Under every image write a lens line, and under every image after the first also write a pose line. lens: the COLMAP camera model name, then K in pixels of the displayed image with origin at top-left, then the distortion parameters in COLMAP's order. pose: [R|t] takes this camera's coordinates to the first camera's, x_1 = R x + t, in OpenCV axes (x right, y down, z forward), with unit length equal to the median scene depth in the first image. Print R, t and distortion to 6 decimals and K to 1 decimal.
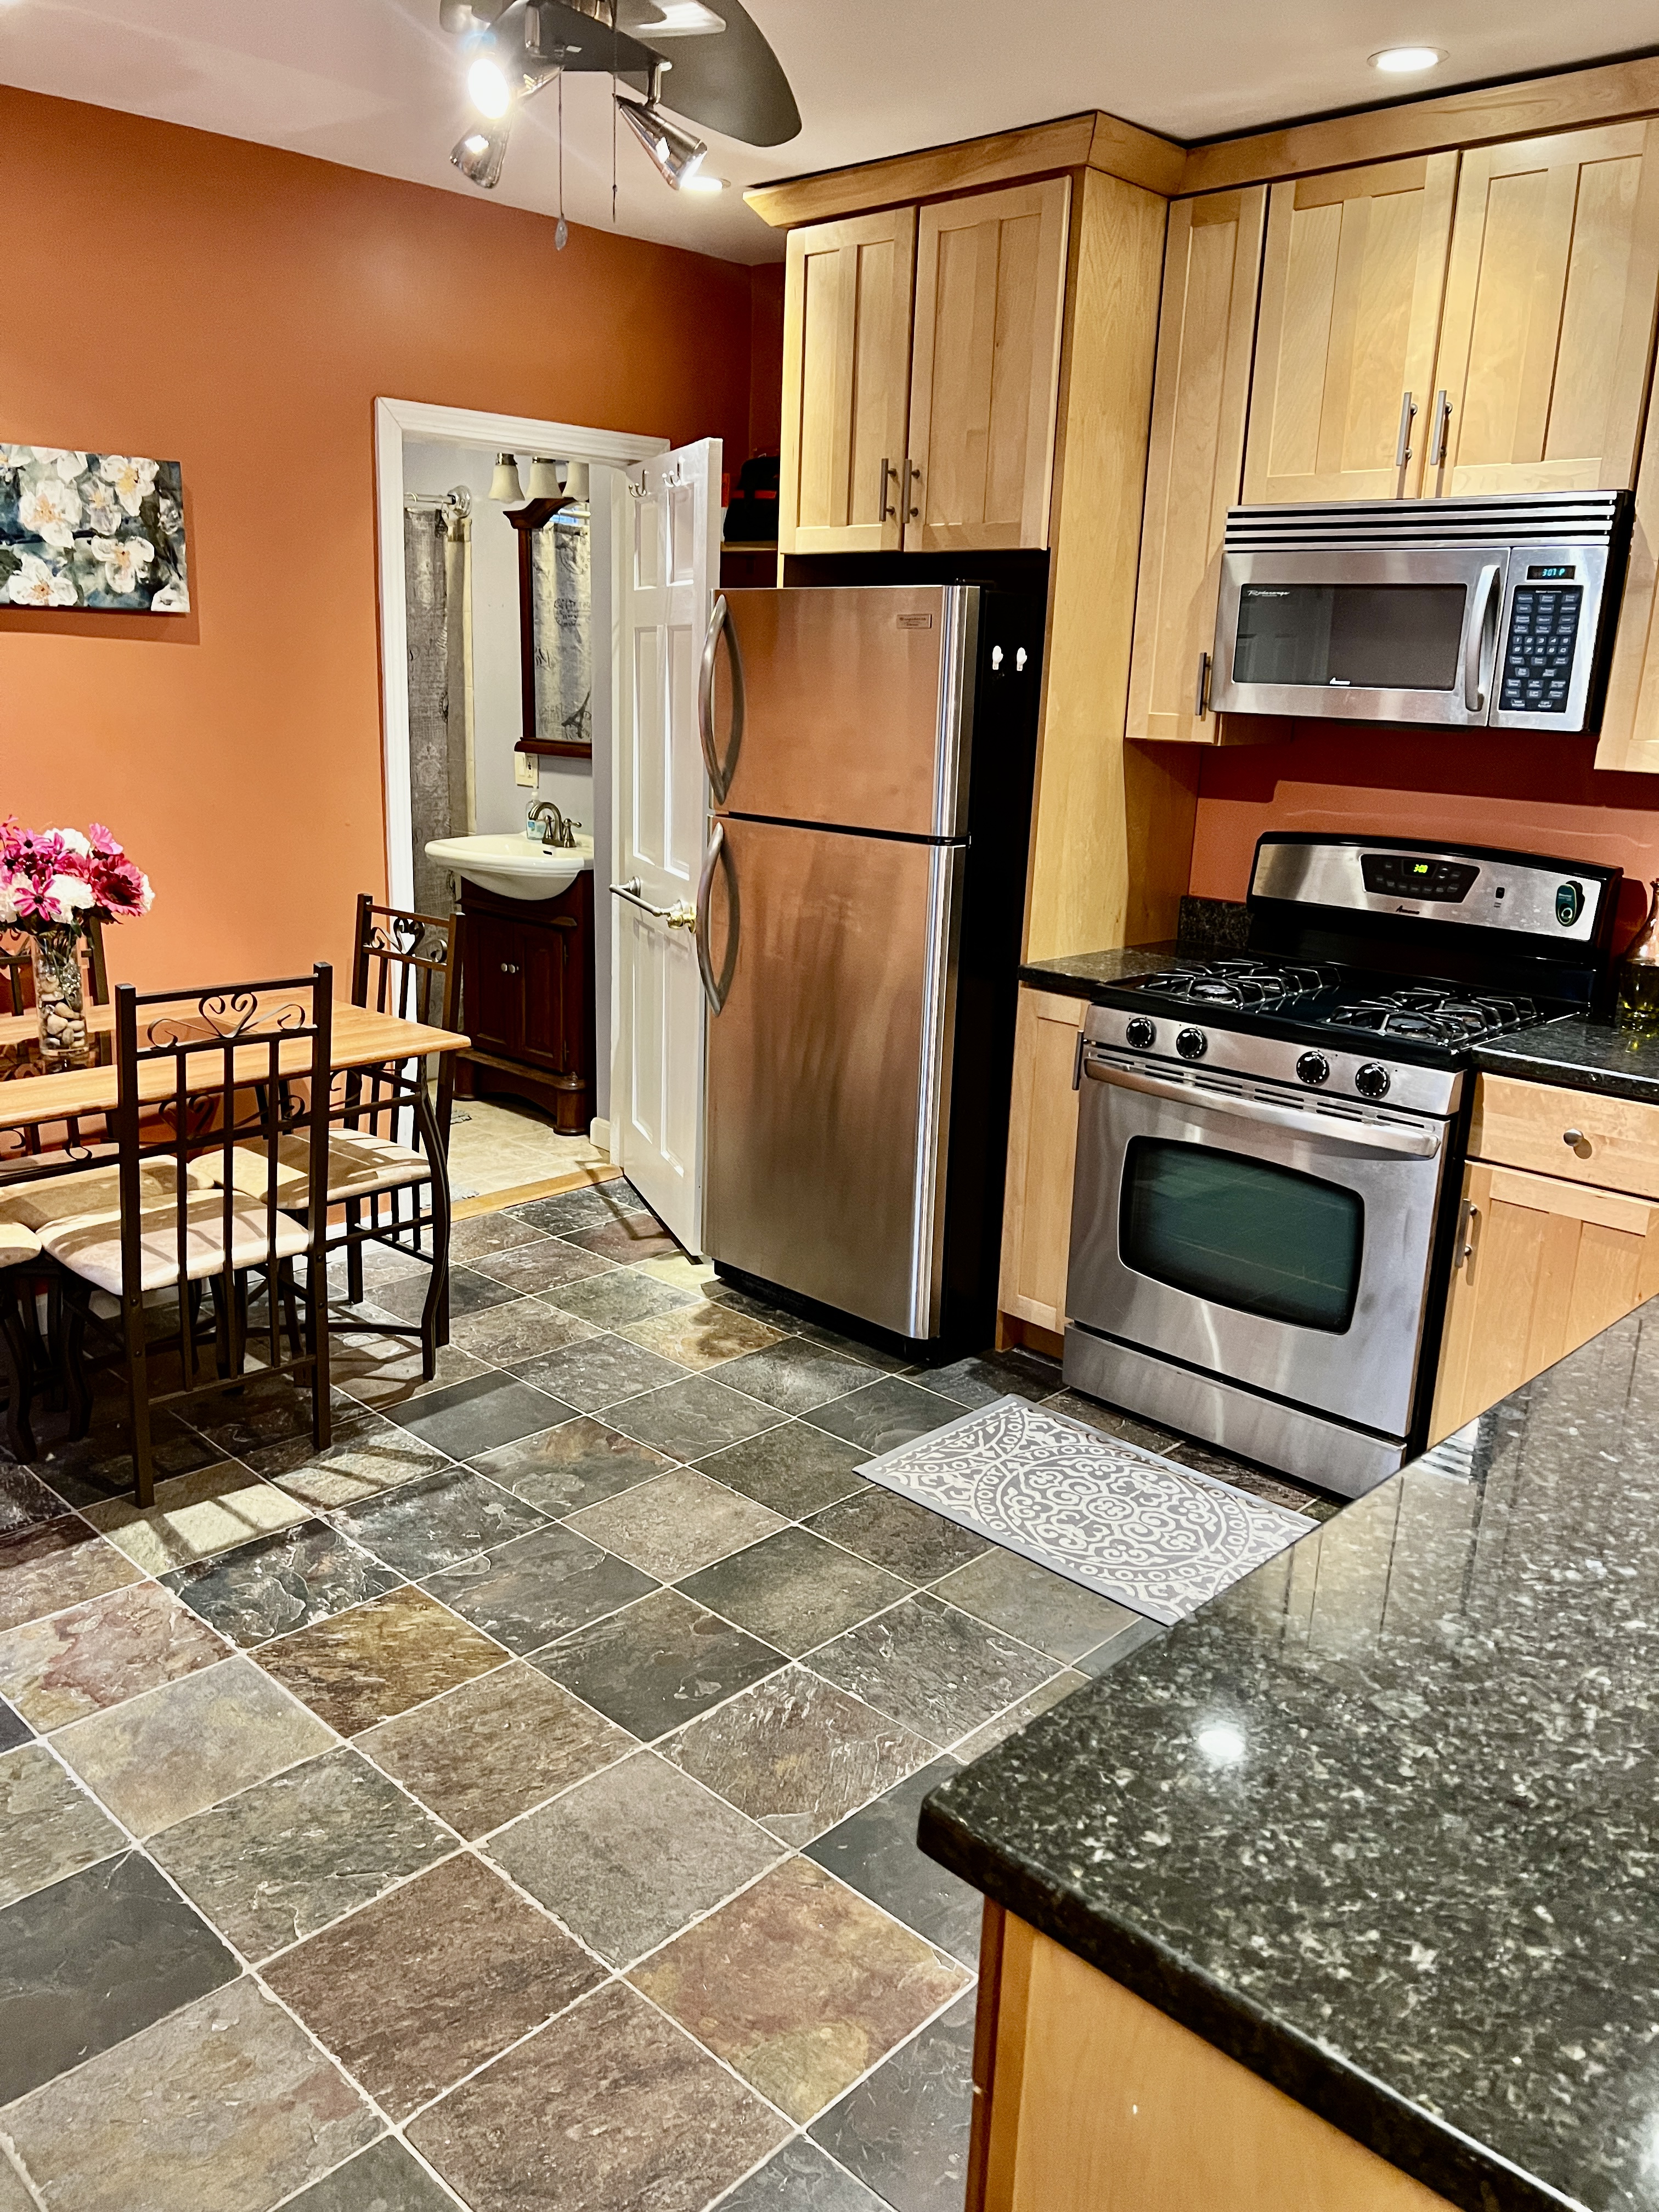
lens RADIAL K [[1673.8, 0, 829.2], [0, 1673.8, 1098.7], [0, 0, 1]] dist [0.046017, -0.054949]
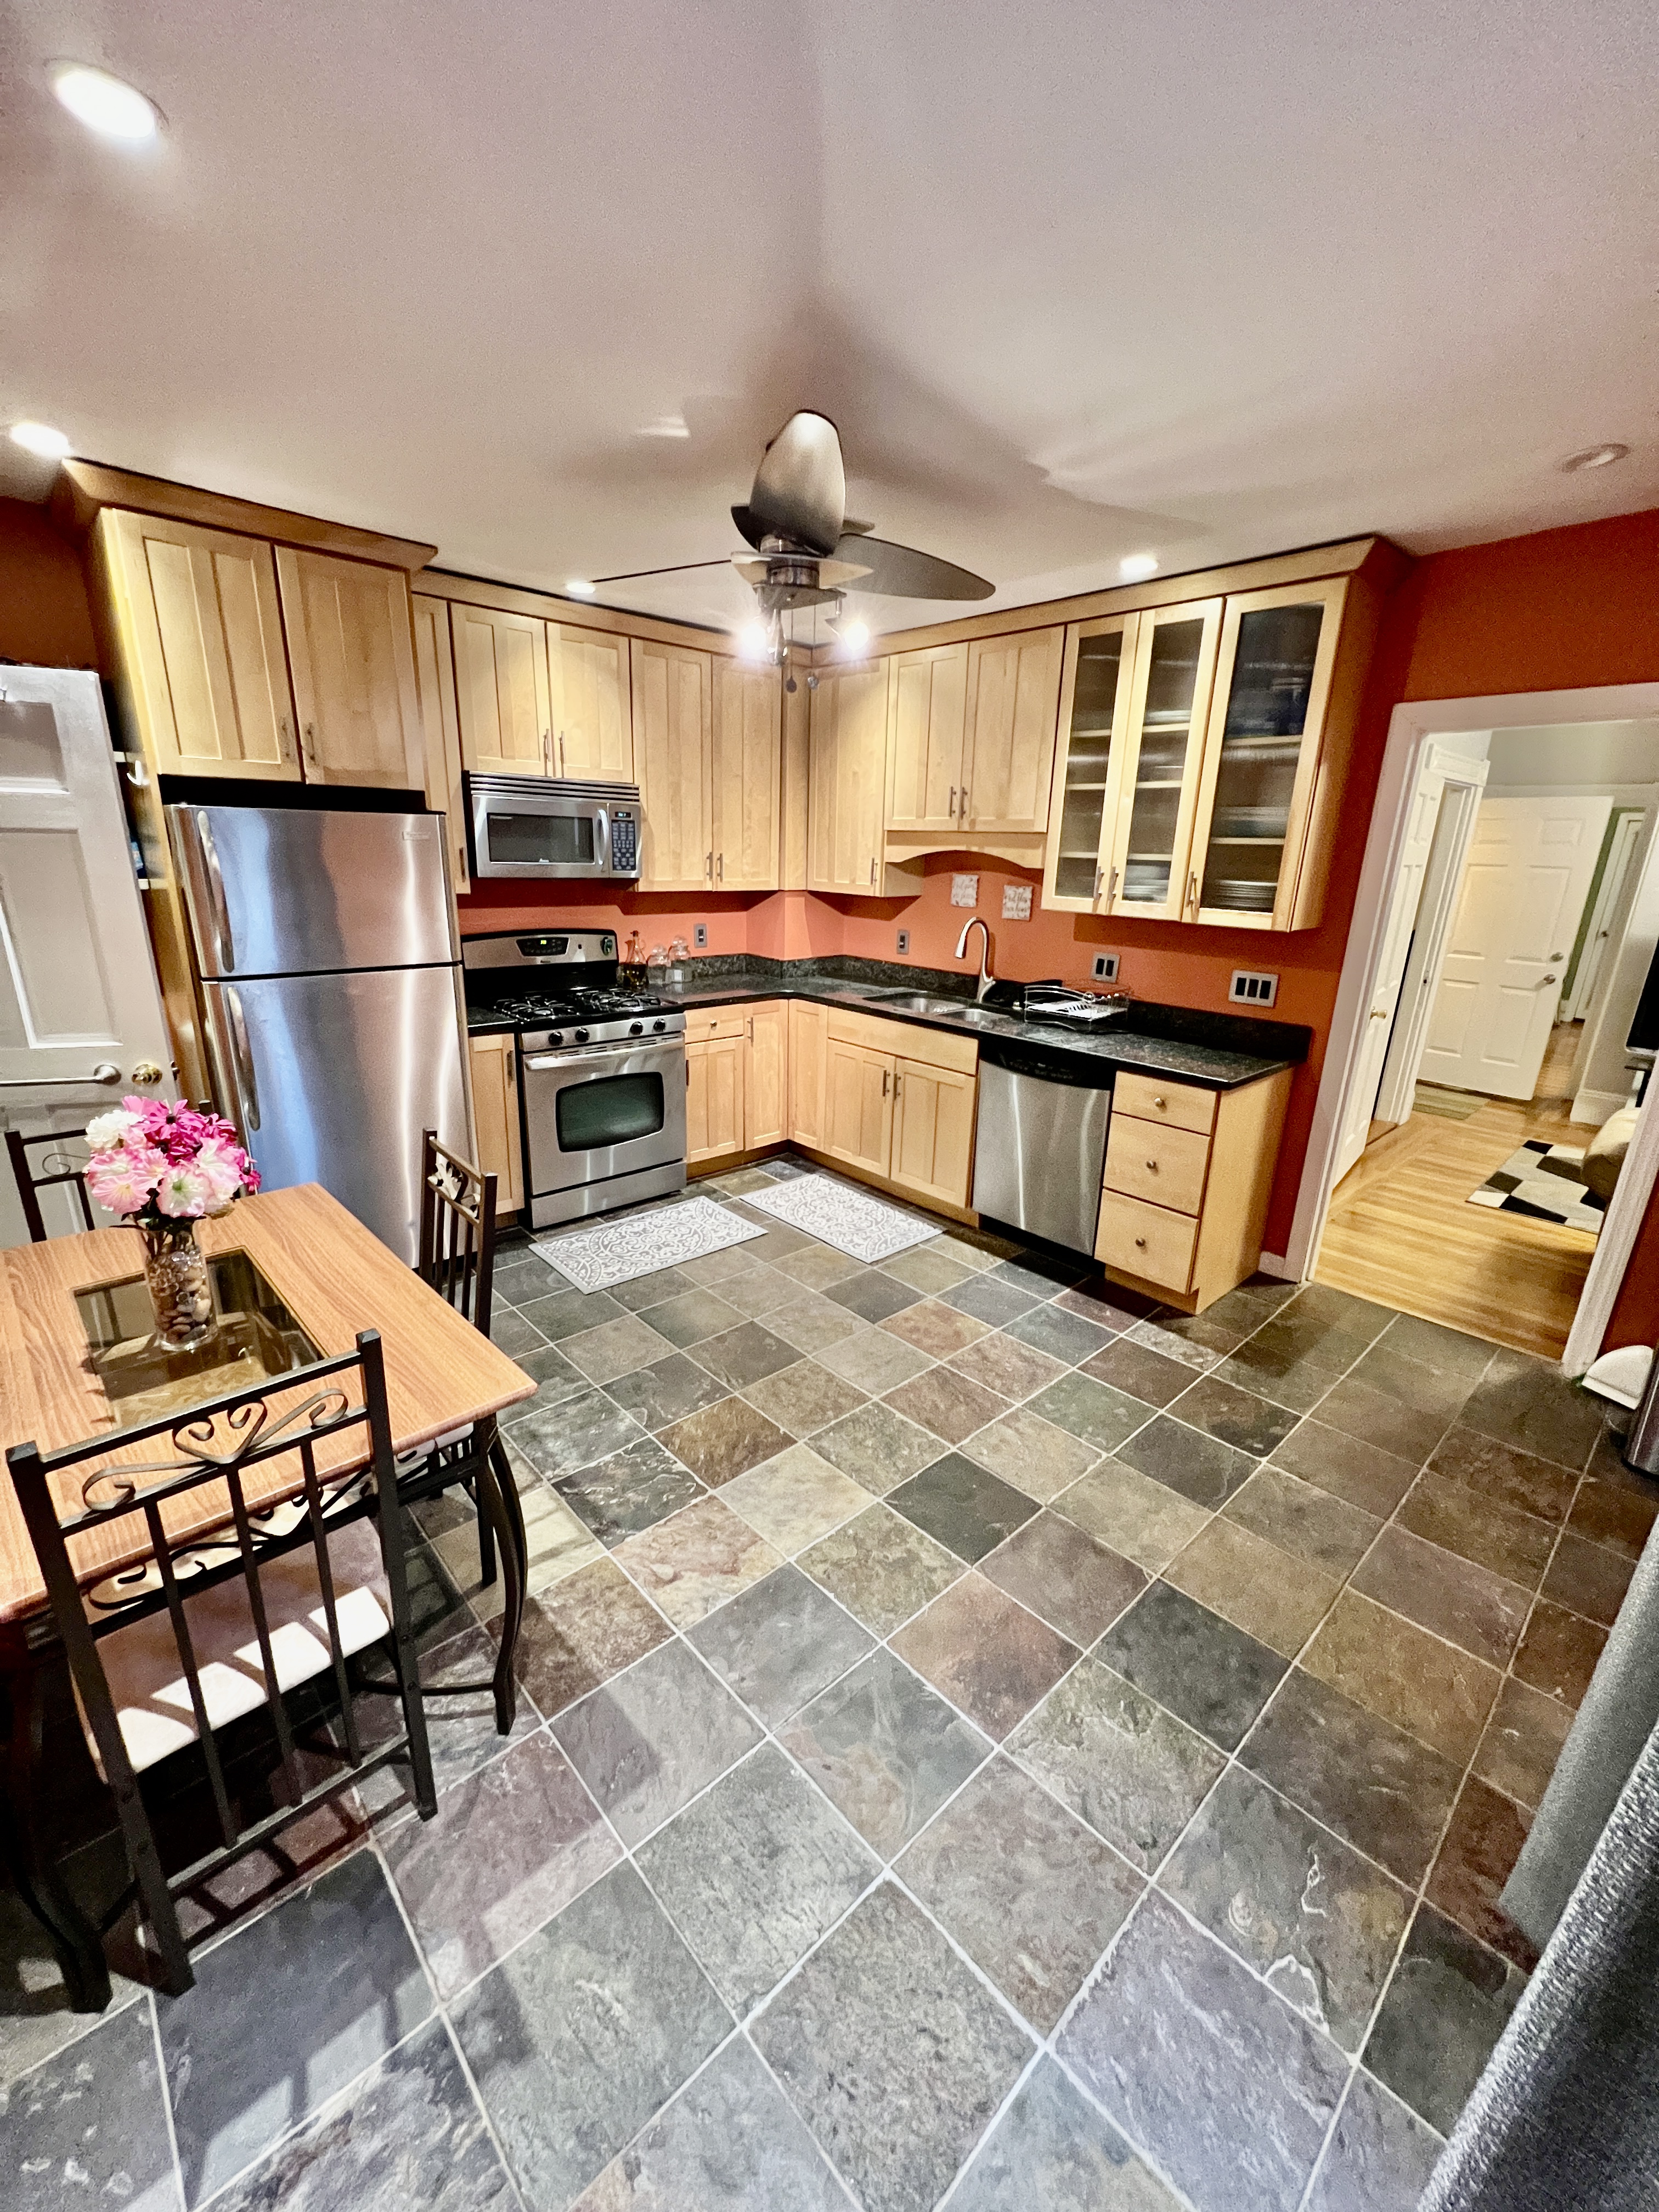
lens RADIAL K [[887.7, 0, 826.8], [0, 887.7, 1108.3], [0, 0, 1]] dist [-0.004092, 0.000631]
pose [[0.054031, -0.319967, 0.945887, -0.886542], [0.222511, 0.927310, 0.300973, -0.223112], [-0.973432, 0.194209, 0.121300, 0.594997]]
